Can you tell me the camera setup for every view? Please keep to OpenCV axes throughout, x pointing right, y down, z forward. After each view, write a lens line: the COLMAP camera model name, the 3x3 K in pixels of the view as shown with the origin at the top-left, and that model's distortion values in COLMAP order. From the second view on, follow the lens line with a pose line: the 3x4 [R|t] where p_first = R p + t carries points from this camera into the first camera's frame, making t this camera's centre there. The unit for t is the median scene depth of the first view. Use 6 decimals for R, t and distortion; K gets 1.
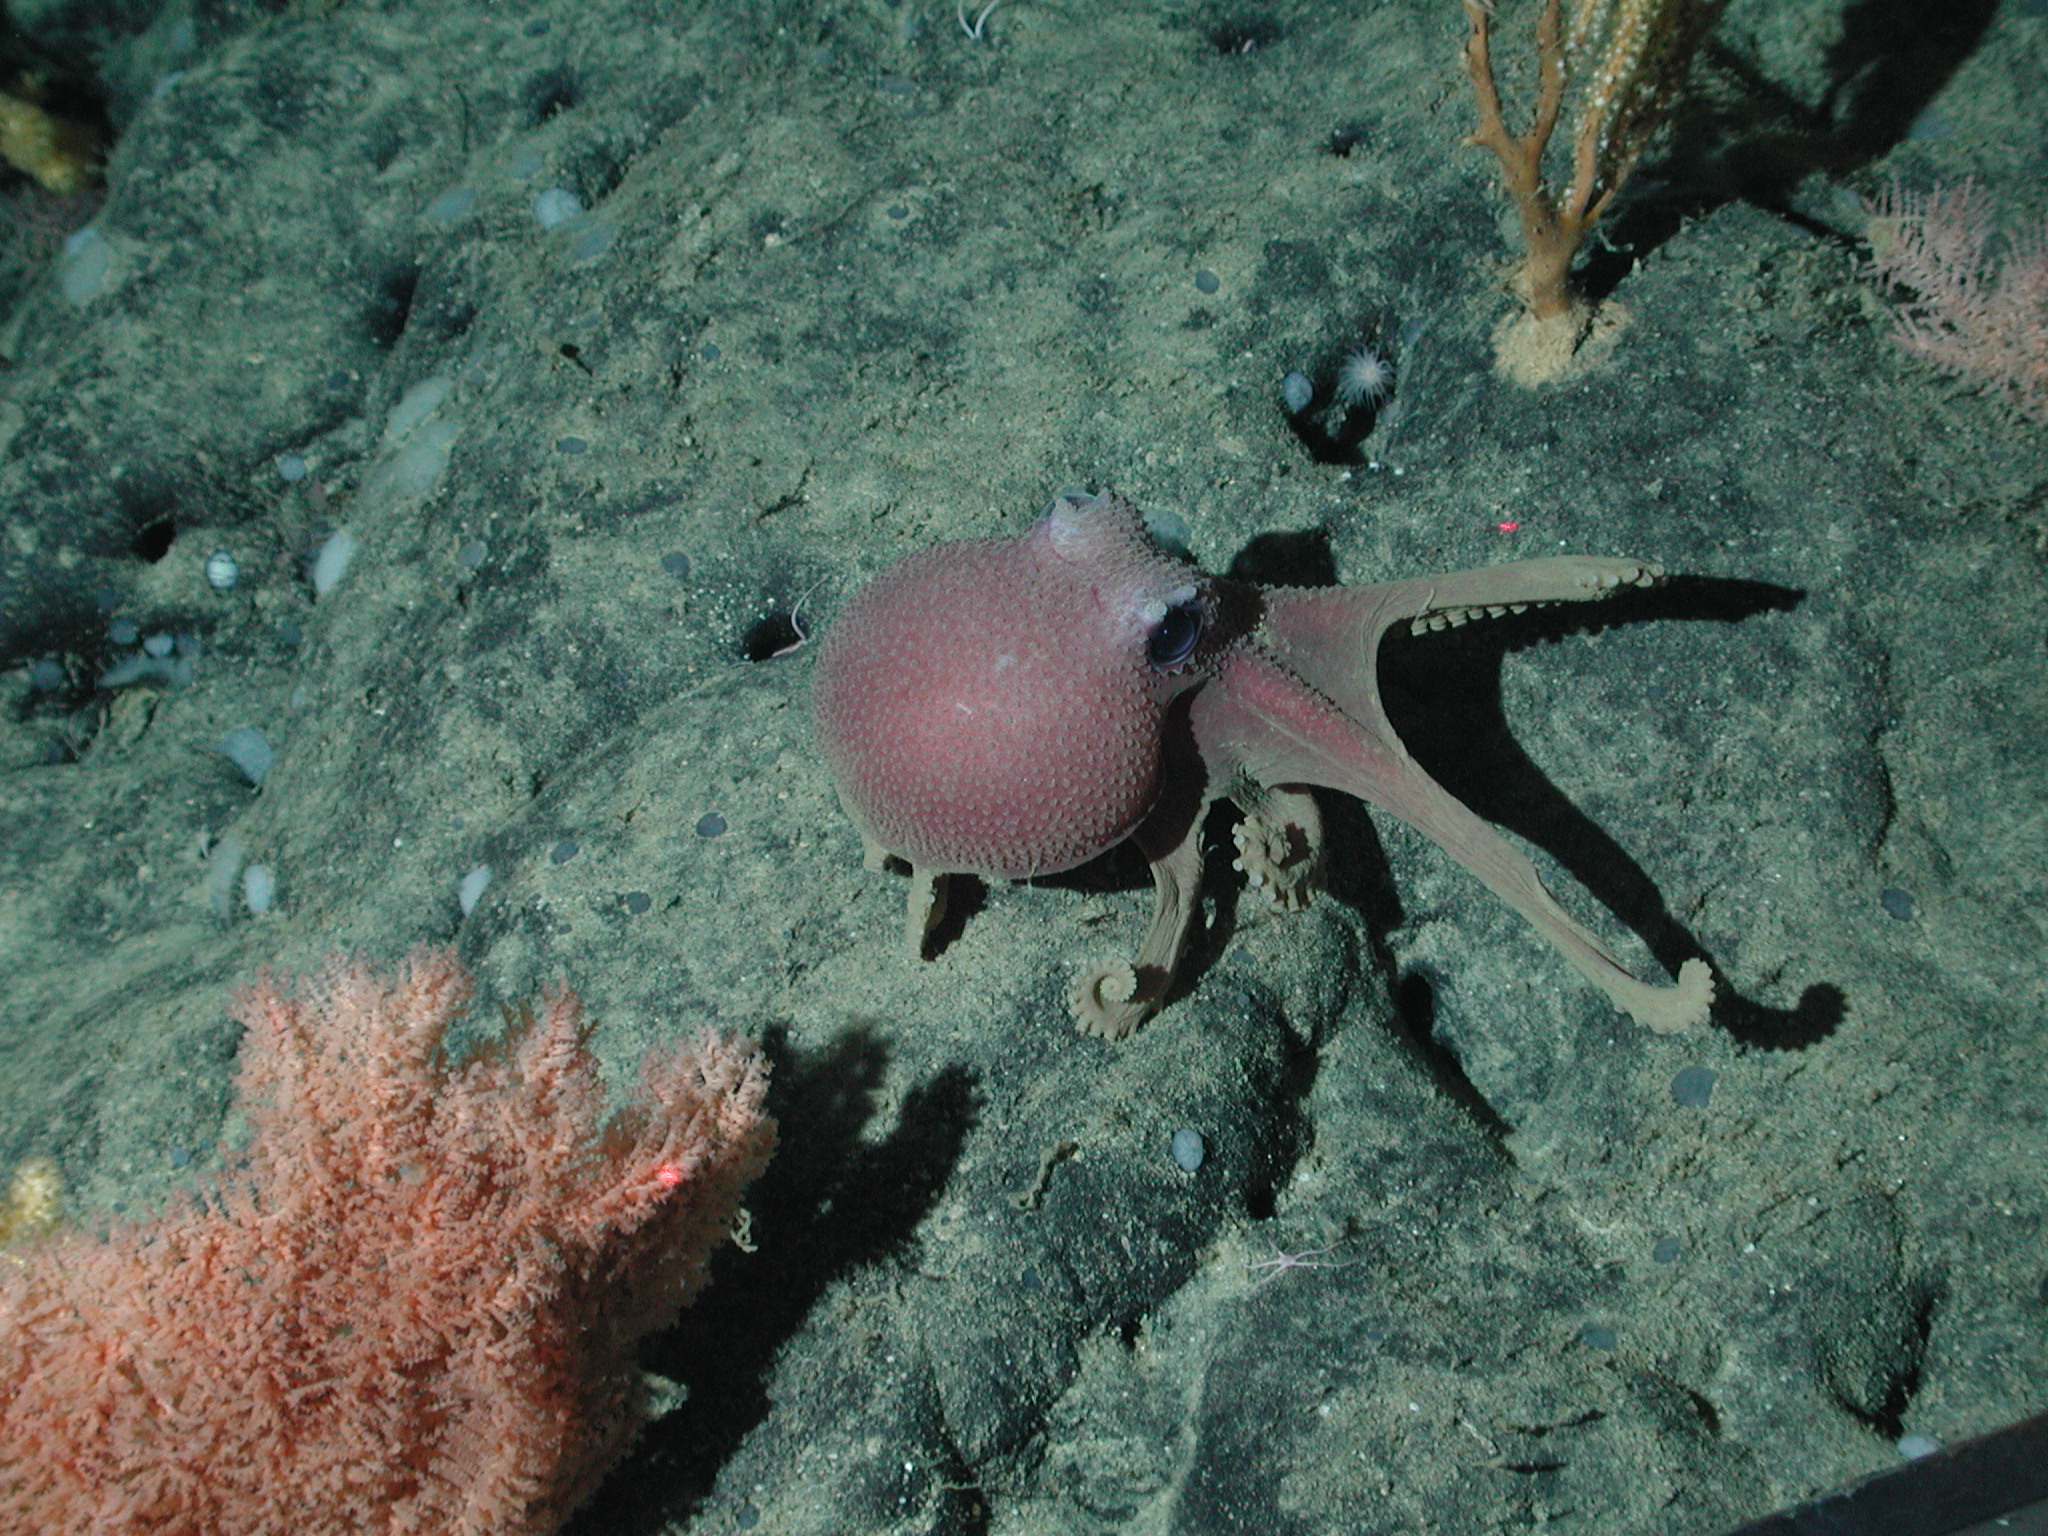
lens RADIAL K [[6281.1, 0, 1042.9], [0, 6281.1, 788.9], [0, 0, 1]] dist [0.860216, 0.000000]
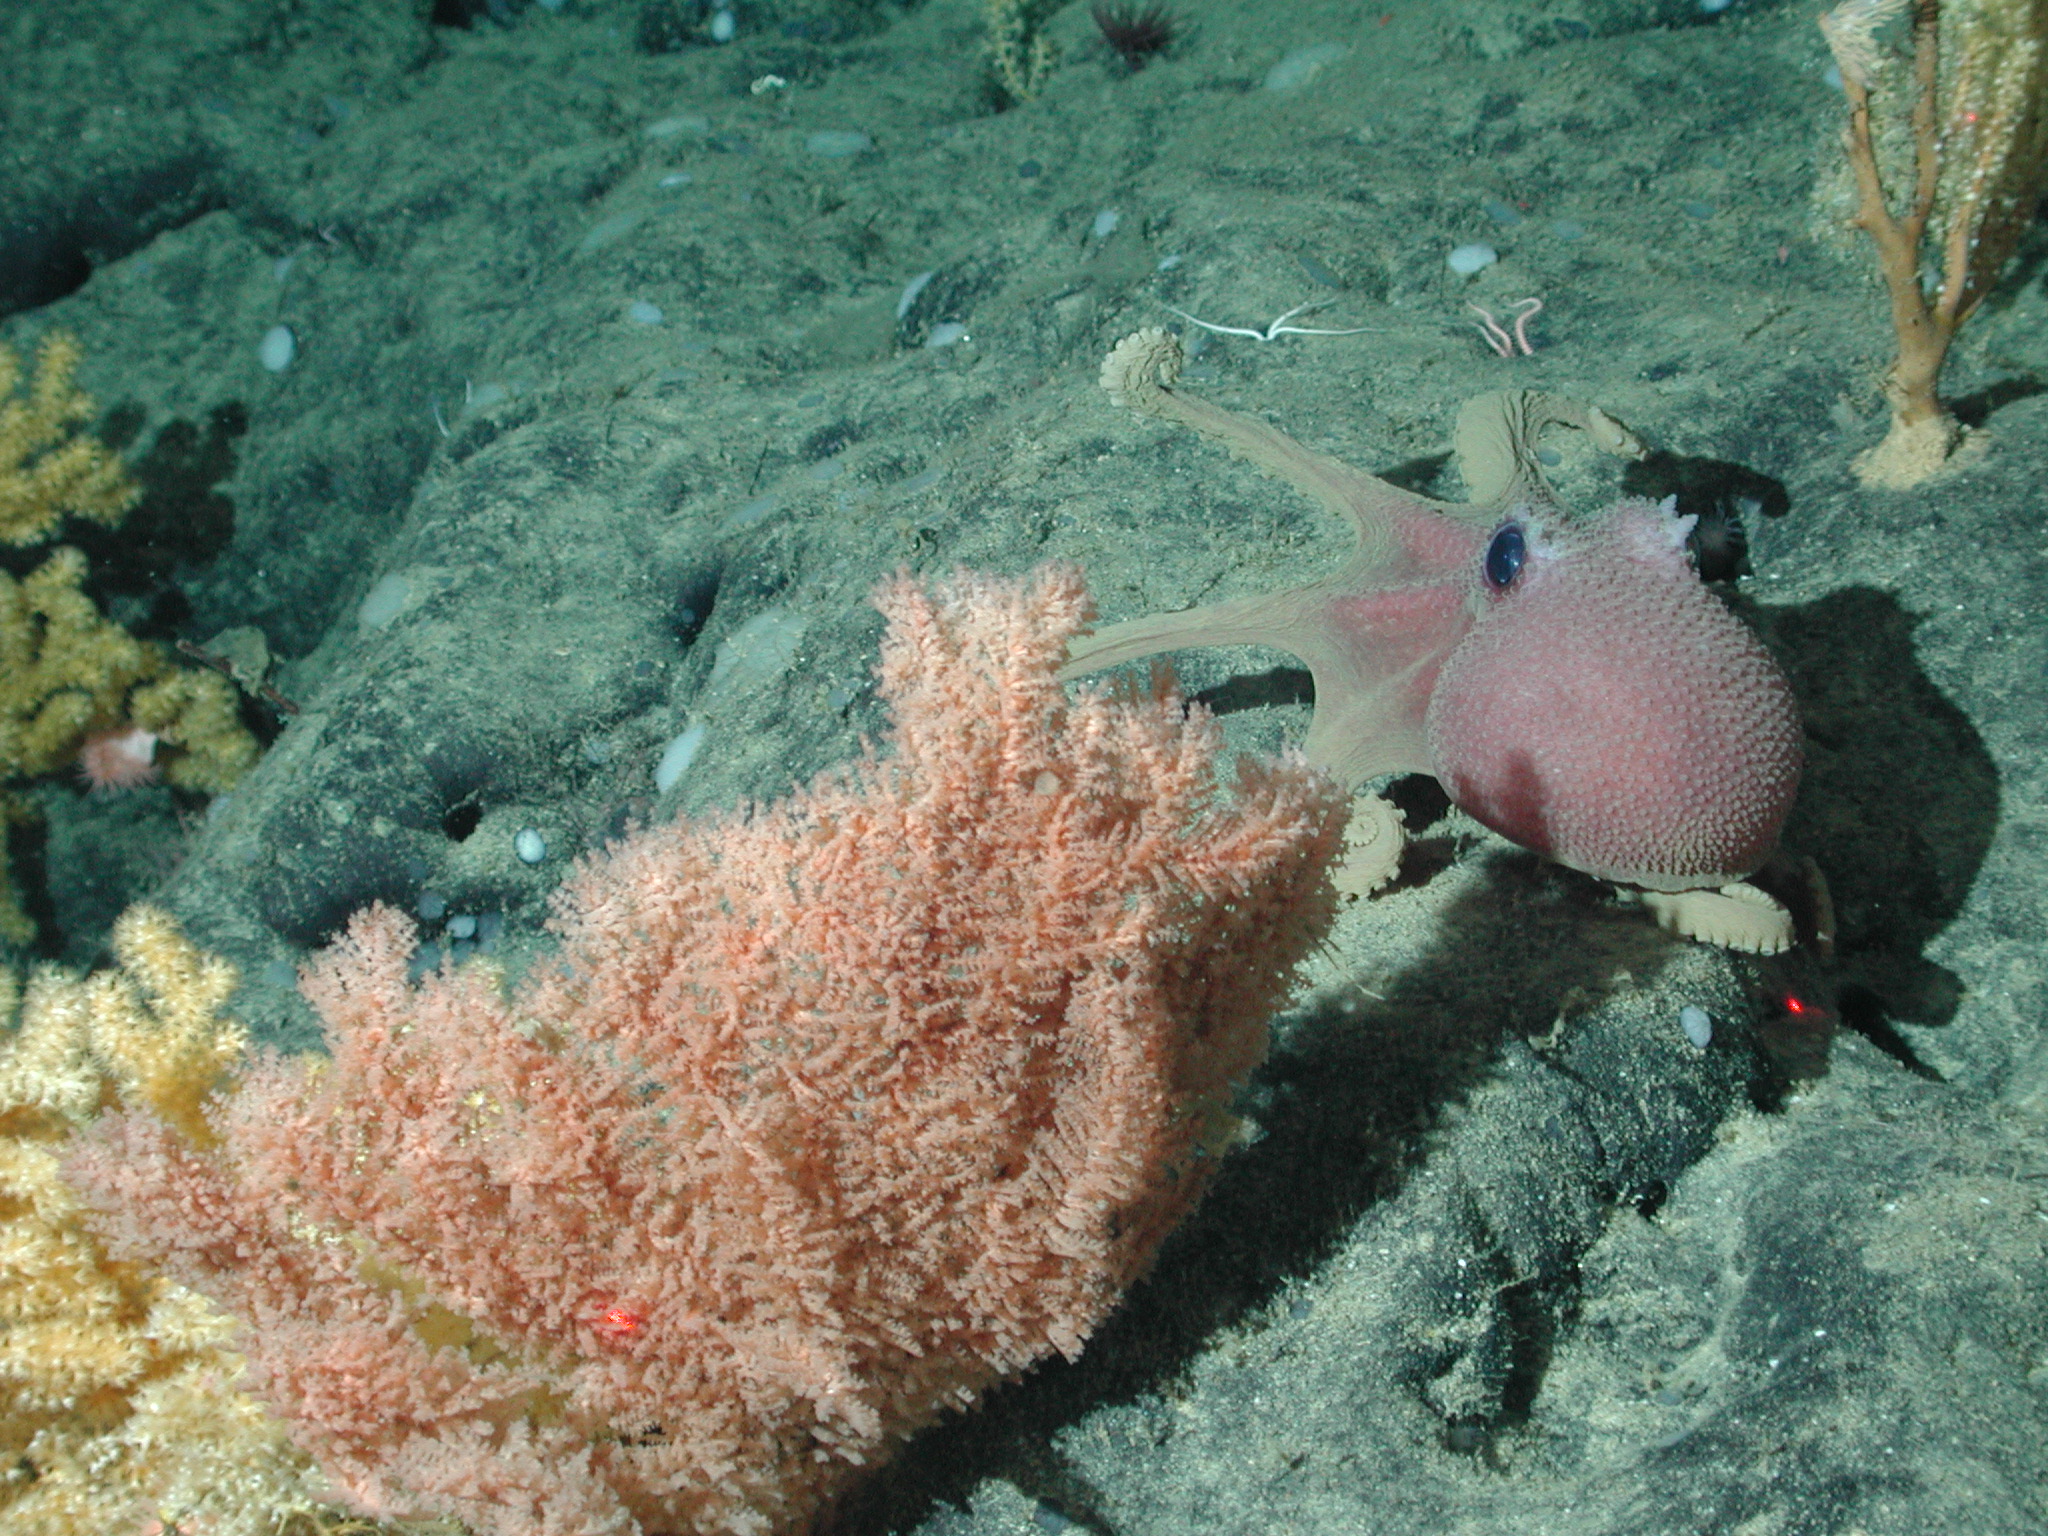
lens RADIAL K [[6281.1, 0, 1047.3], [0, 6281.1, 795.1], [0, 0, 1]] dist [0.860216, 0.000000]
pose [[0.996245, 0.002183, 0.086553, -0.152232], [0.025052, 0.949651, -0.312306, 0.307278], [-0.082877, 0.313302, 0.946030, 0.060626]]
